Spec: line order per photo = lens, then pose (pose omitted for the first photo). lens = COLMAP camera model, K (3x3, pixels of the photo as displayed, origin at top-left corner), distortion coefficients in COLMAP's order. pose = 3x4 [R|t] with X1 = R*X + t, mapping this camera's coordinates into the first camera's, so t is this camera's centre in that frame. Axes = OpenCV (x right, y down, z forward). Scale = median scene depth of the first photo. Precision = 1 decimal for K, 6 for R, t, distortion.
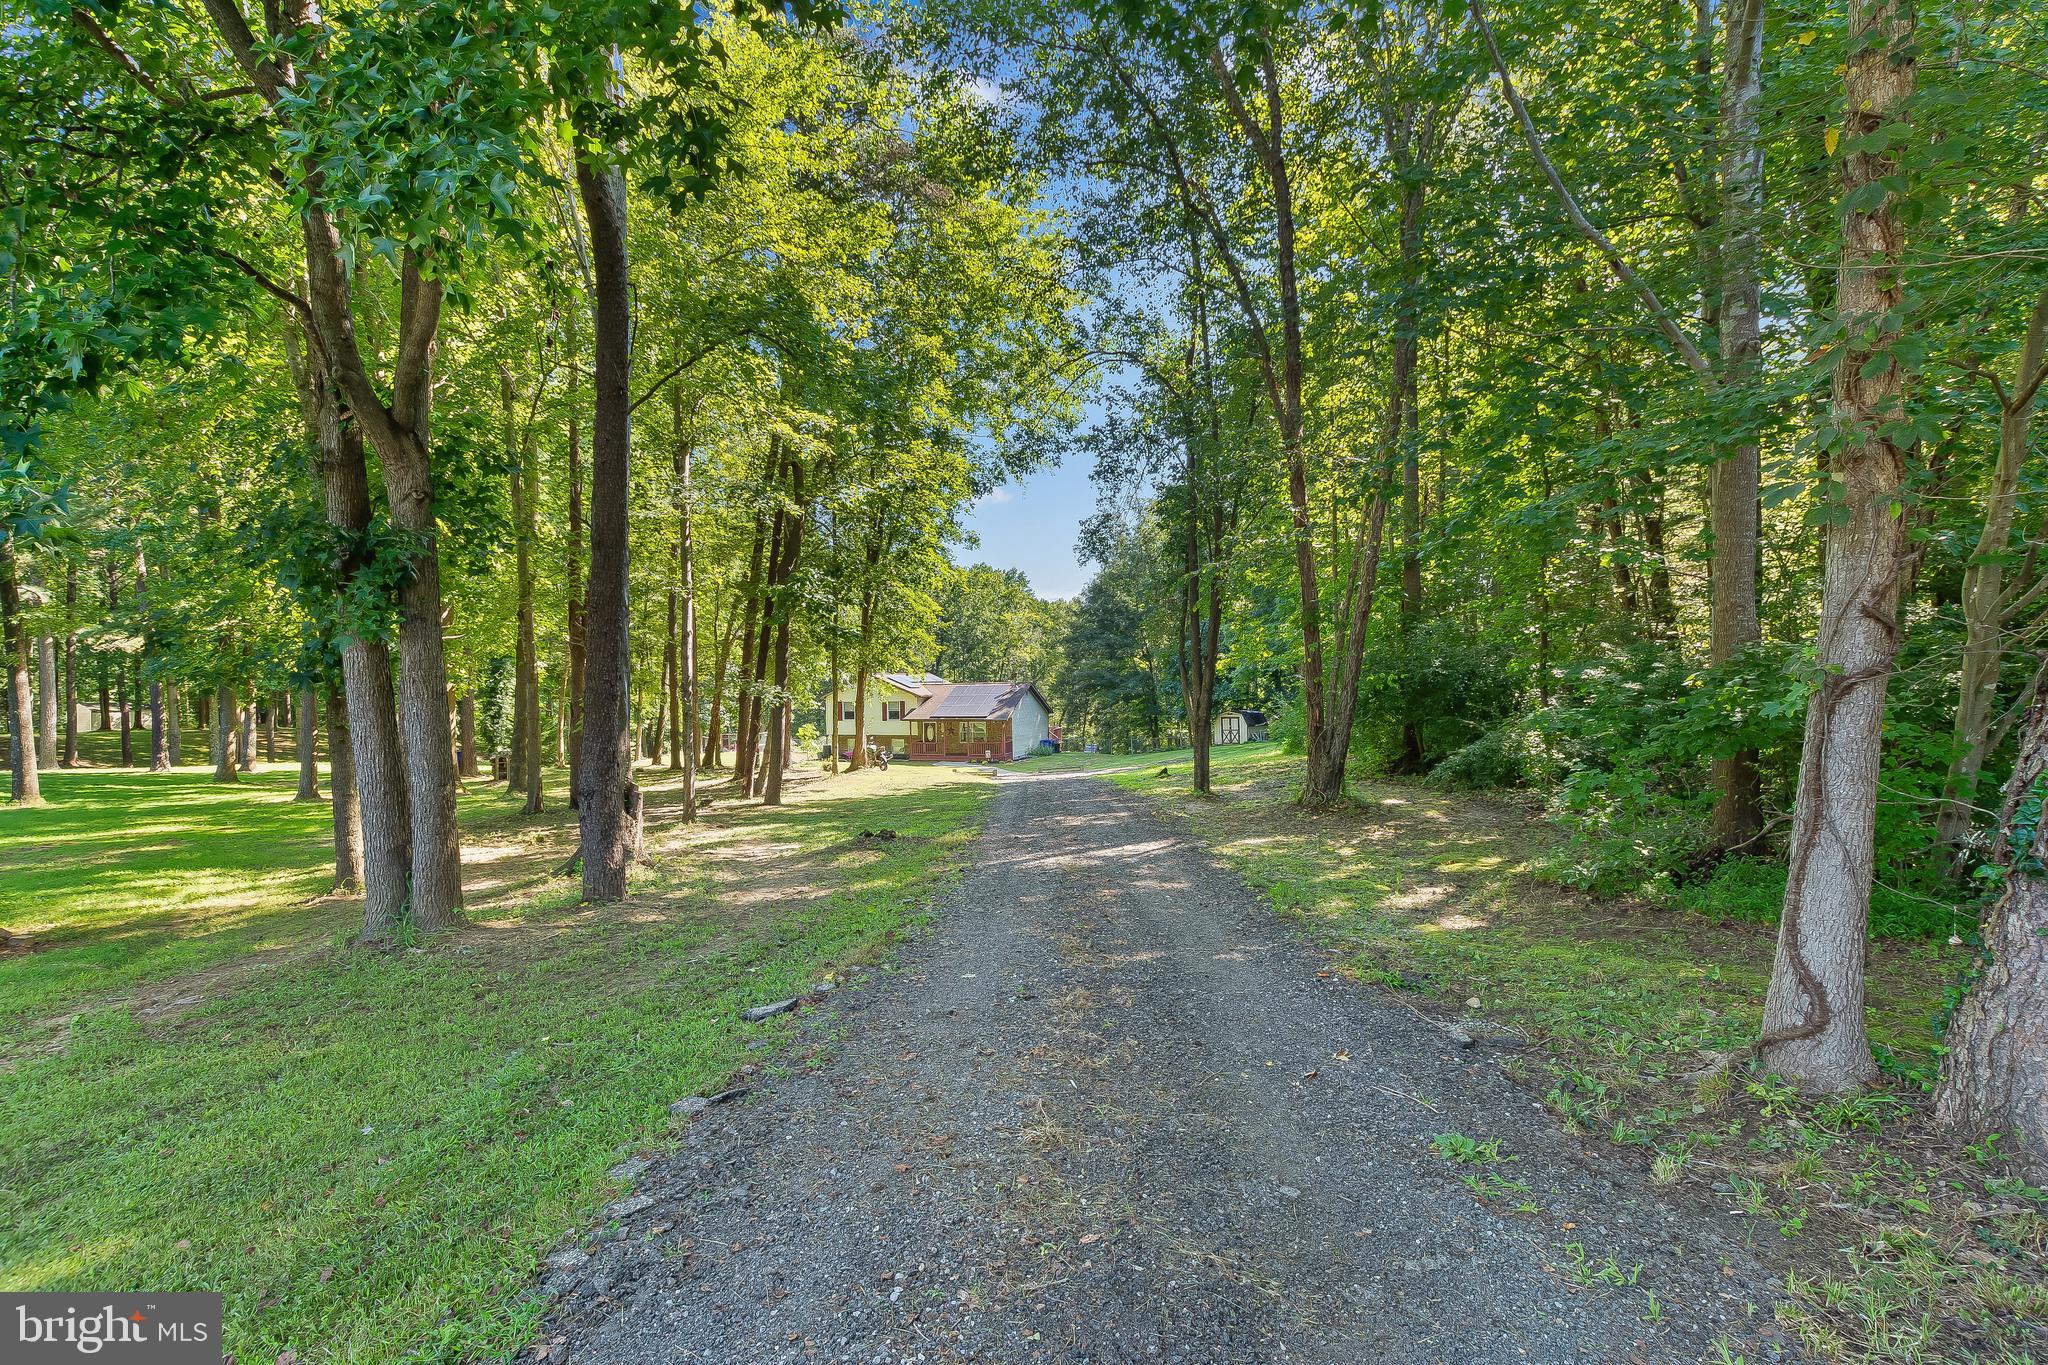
lens RADIAL K [[906.9, 0, 1013.6], [0, 906.9, 692.2], [0, 0, 1]] dist [0.002936, 0.001349]
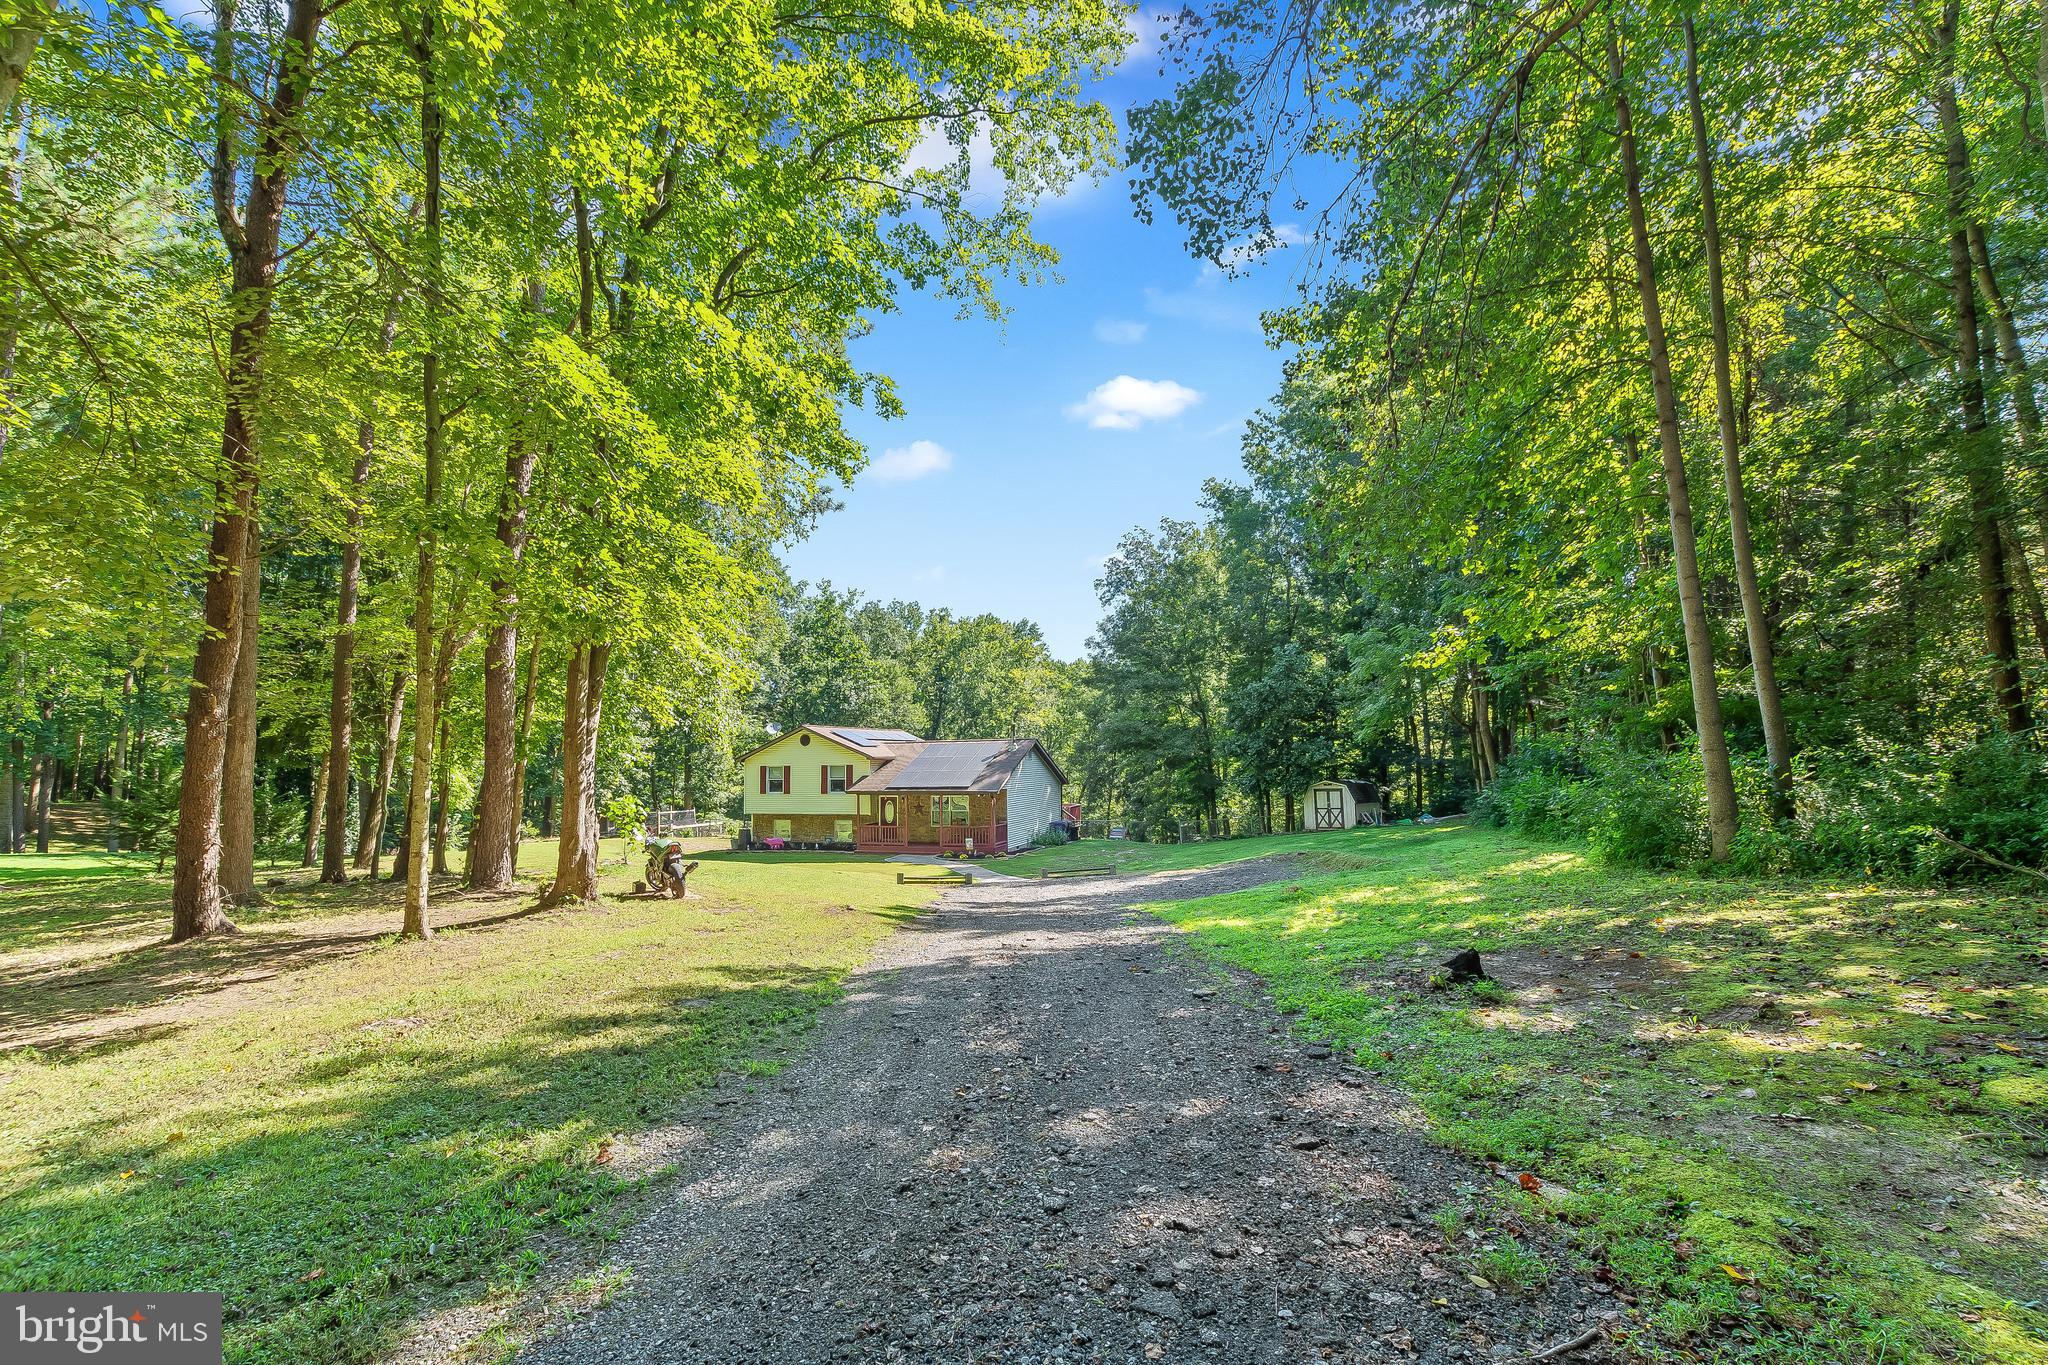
lens RADIAL K [[906.9, 0, 1013.2], [0, 906.9, 691.9], [0, 0, 1]] dist [0.002936, 0.001349]
pose [[0.999746, -0.000283, -0.022556, 0.017526], [-0.001696, 0.996147, -0.087687, 0.014697], [0.022494, 0.087703, 0.995893, 0.303904]]
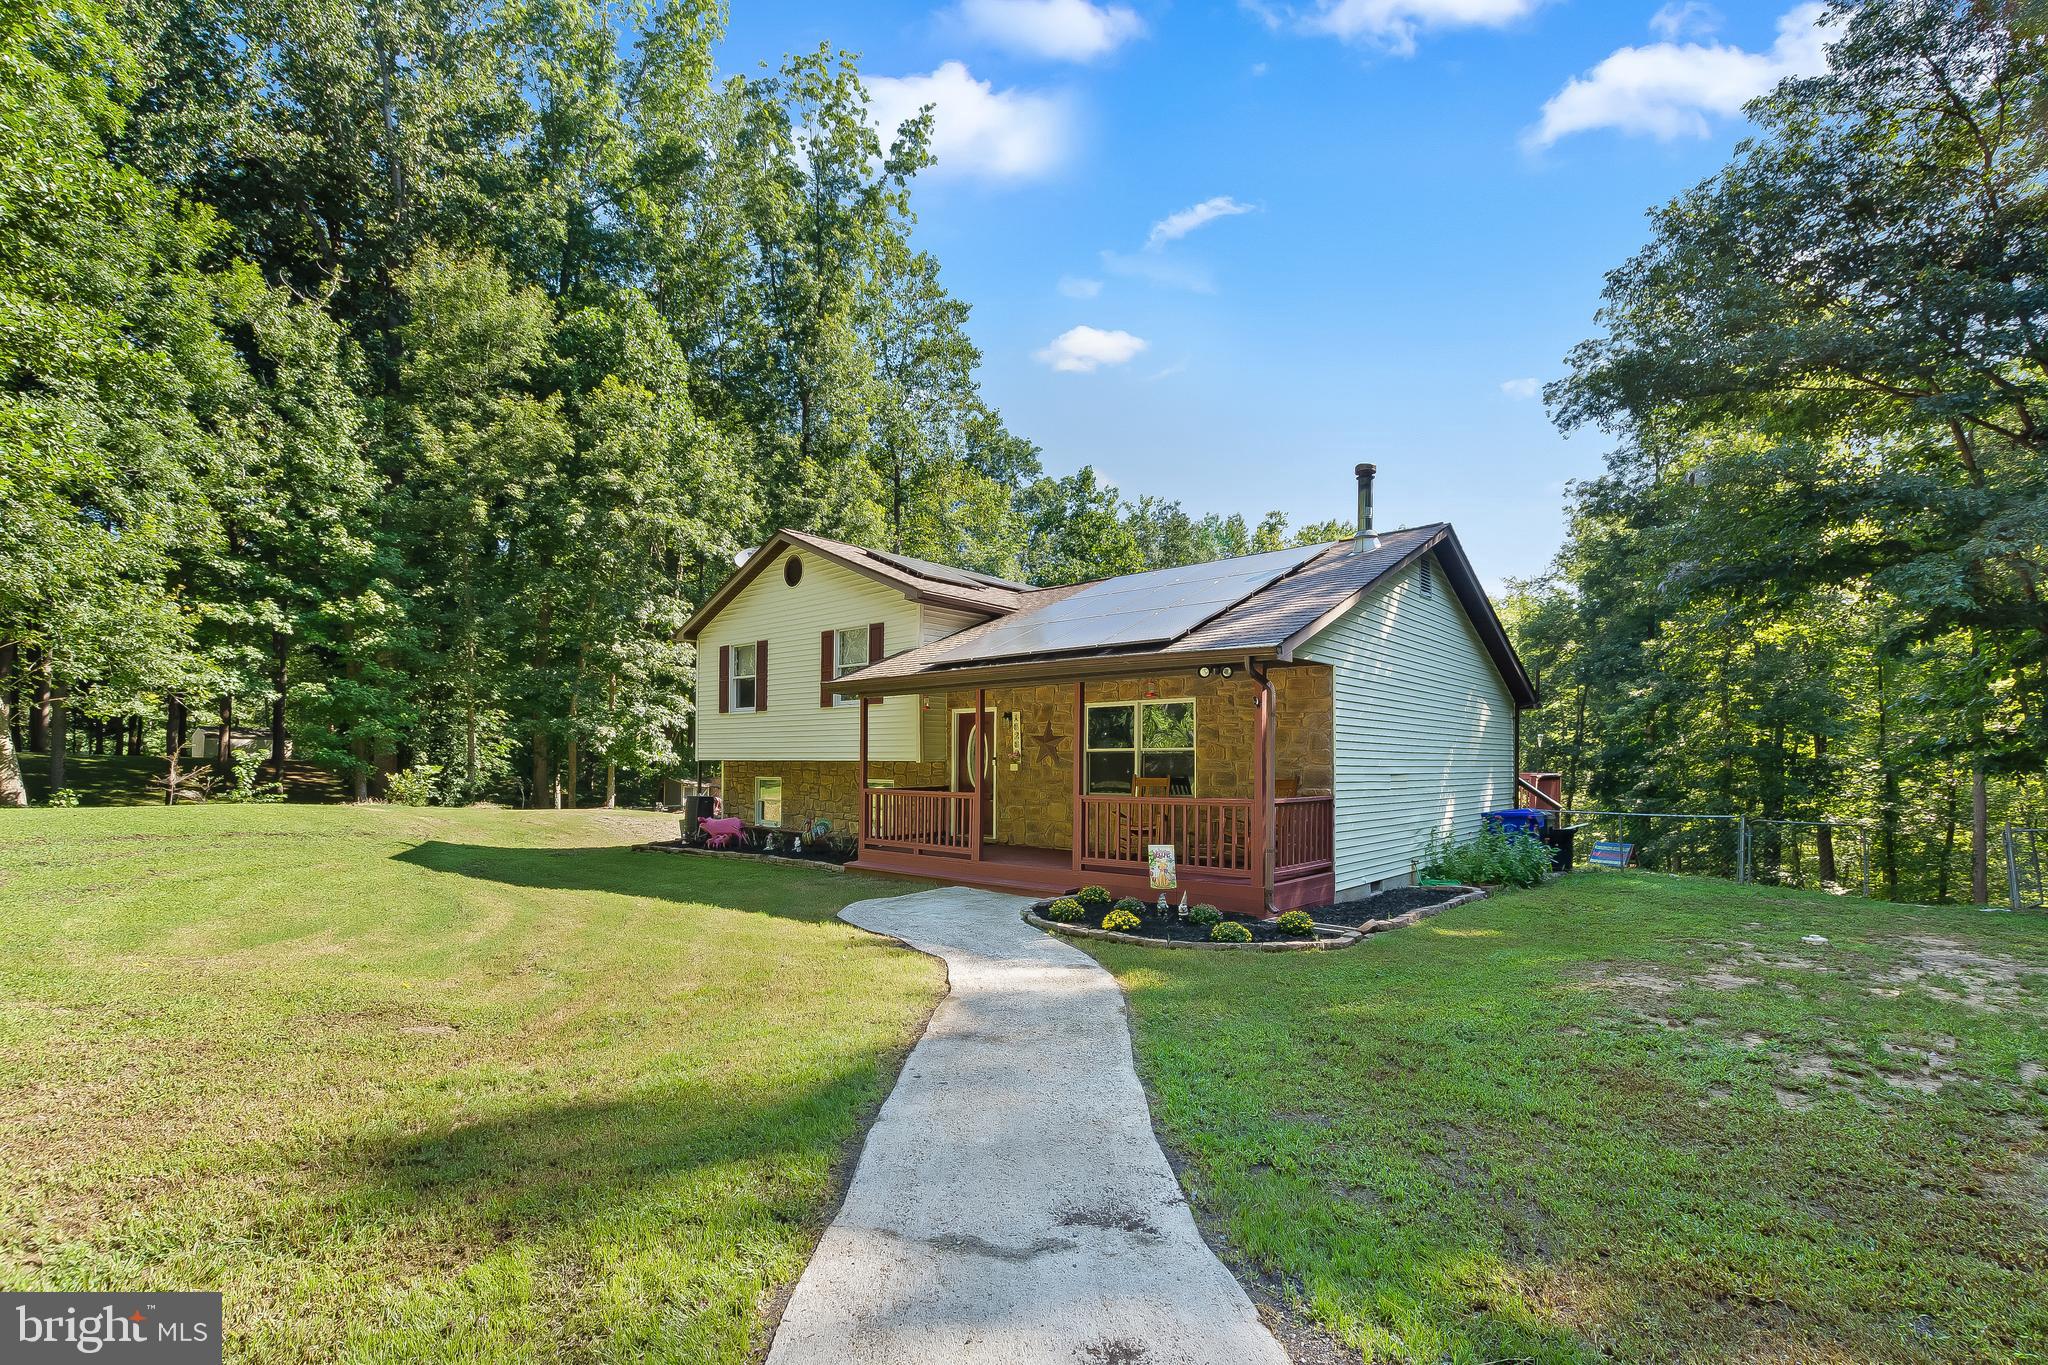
lens RADIAL K [[906.9, 0, 1026.0], [0, 906.9, 745.4], [0, 0, 1]] dist [0.002936, 0.001349]
pose [[0.921321, 0.014349, -0.388538, 0.011547], [-0.027177, 0.999251, -0.027539, 0.048241], [0.387852, 0.035931, 0.921021, 0.777909]]
